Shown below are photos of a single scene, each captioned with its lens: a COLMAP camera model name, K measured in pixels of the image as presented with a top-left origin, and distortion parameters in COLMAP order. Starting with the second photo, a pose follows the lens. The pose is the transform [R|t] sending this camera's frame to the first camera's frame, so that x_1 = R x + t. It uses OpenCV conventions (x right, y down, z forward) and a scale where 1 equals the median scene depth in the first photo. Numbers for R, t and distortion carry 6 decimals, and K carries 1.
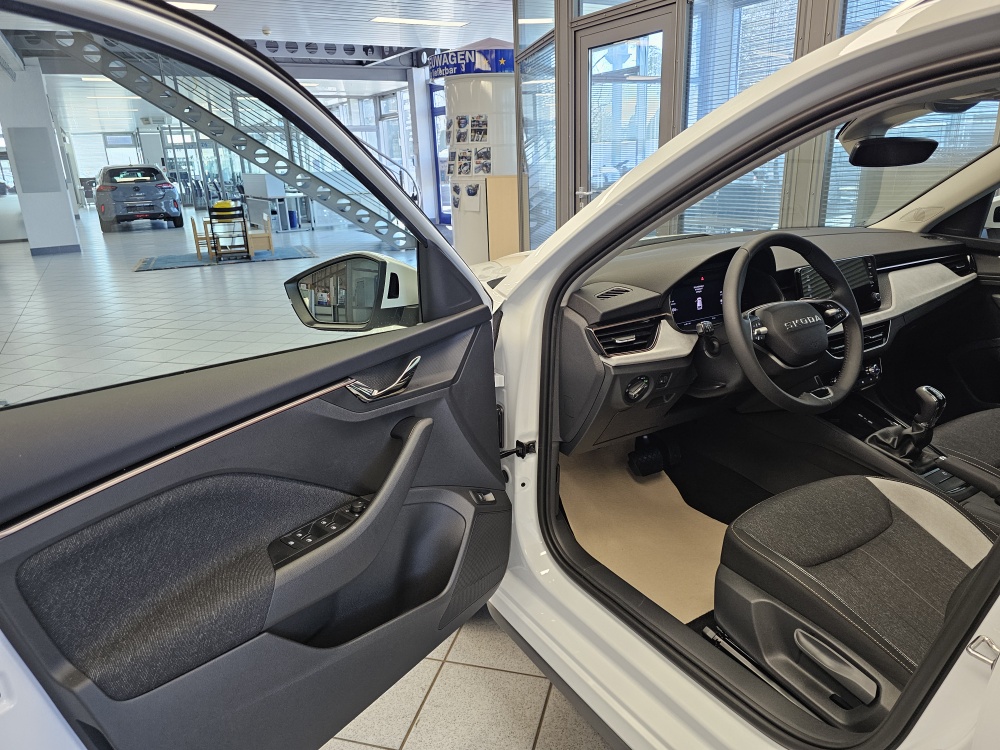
lens RADIAL K [[667.5, 0, 511.0], [0, 667.5, 375.0], [0, 0, 1]] dist [0.050885, -0.037694]
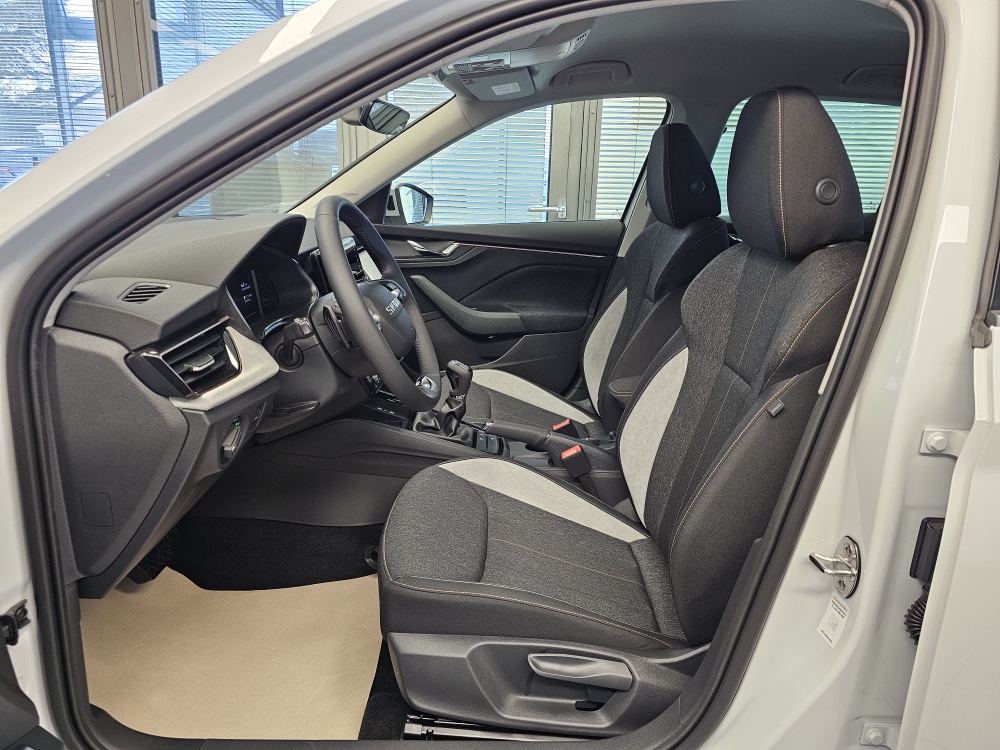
lens RADIAL K [[667.5, 0, 505.5], [0, 667.5, 373.4], [0, 0, 1]] dist [0.050885, -0.037694]
pose [[0.531267, -0.194235, 0.824638, -0.179598], [0.221029, 0.971431, 0.086414, -0.036179], [-0.817864, 0.136361, 0.559021, 0.434650]]
